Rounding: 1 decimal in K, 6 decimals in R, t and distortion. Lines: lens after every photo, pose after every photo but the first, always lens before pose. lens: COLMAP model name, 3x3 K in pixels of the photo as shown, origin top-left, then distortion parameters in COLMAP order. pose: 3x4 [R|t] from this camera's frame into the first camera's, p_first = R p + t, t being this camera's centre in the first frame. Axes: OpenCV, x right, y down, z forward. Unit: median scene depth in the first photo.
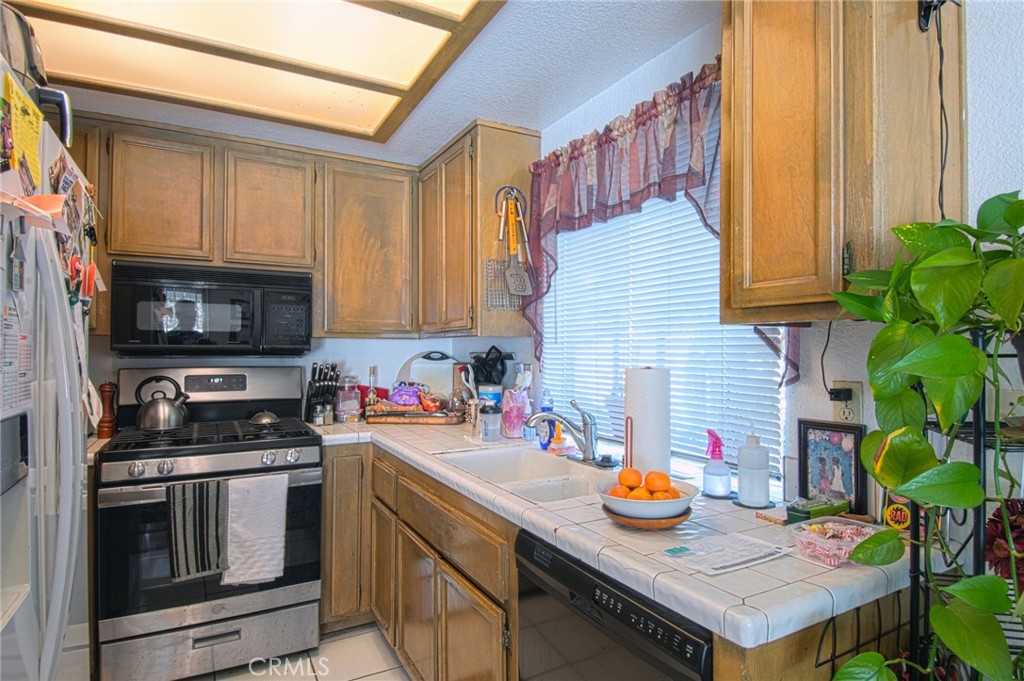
lens RADIAL K [[588.7, 0, 516.4], [0, 588.7, 335.7], [0, 0, 1]] dist [0.008236, -0.001661]
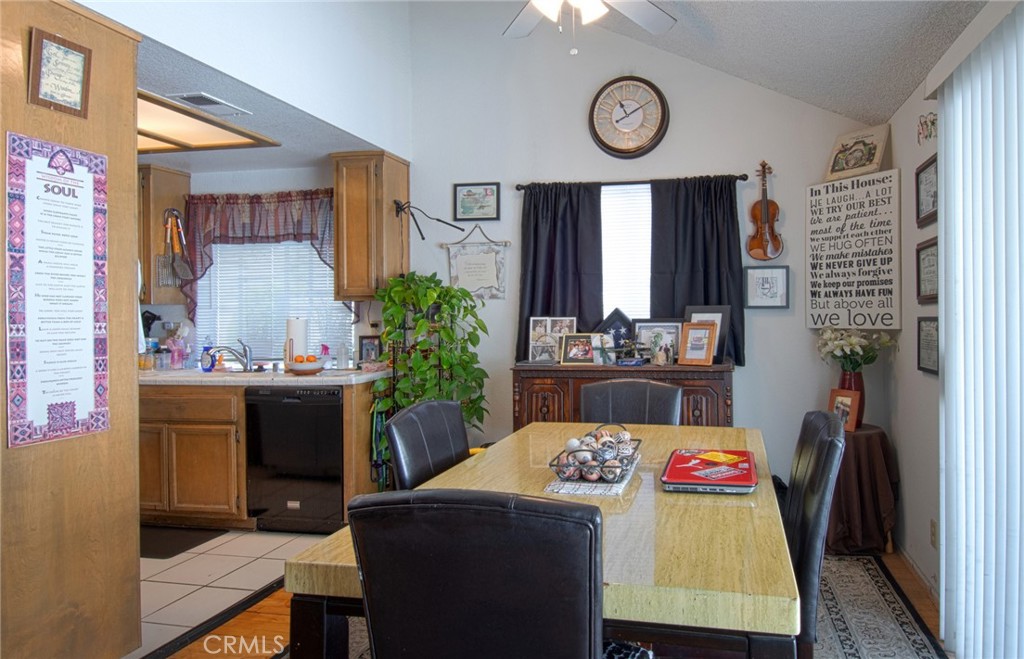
lens RADIAL K [[584.0, 0, 606.4], [0, 584.0, 316.2], [0, 0, 1]] dist [0.017218, -0.017140]
pose [[0.625559, -0.011841, 0.780087, -0.612529], [-0.005449, 0.999794, 0.019545, -0.005276], [-0.780158, -0.016477, 0.625366, -1.055171]]
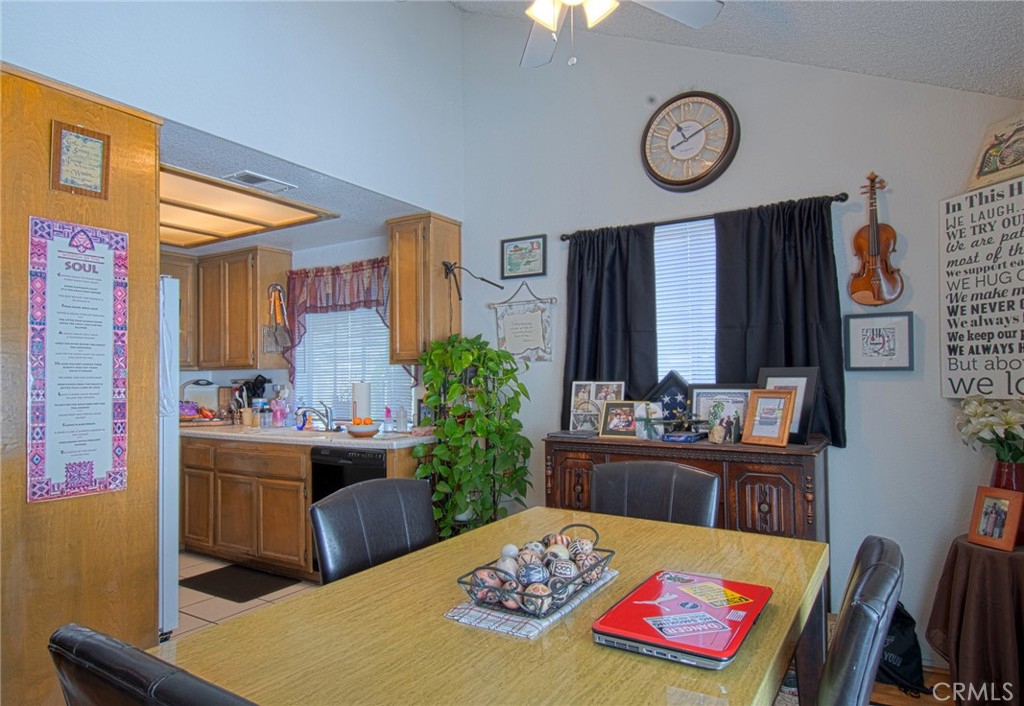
lens RADIAL K [[584.1, 0, 518.5], [0, 584.1, 369.4], [0, 0, 1]] dist [0.018129, -0.023980]
pose [[0.863156, -0.005468, 0.504907, -0.324606], [0.002452, 0.999975, 0.006638, -0.009243], [-0.504931, -0.004492, 0.863148, -1.053217]]
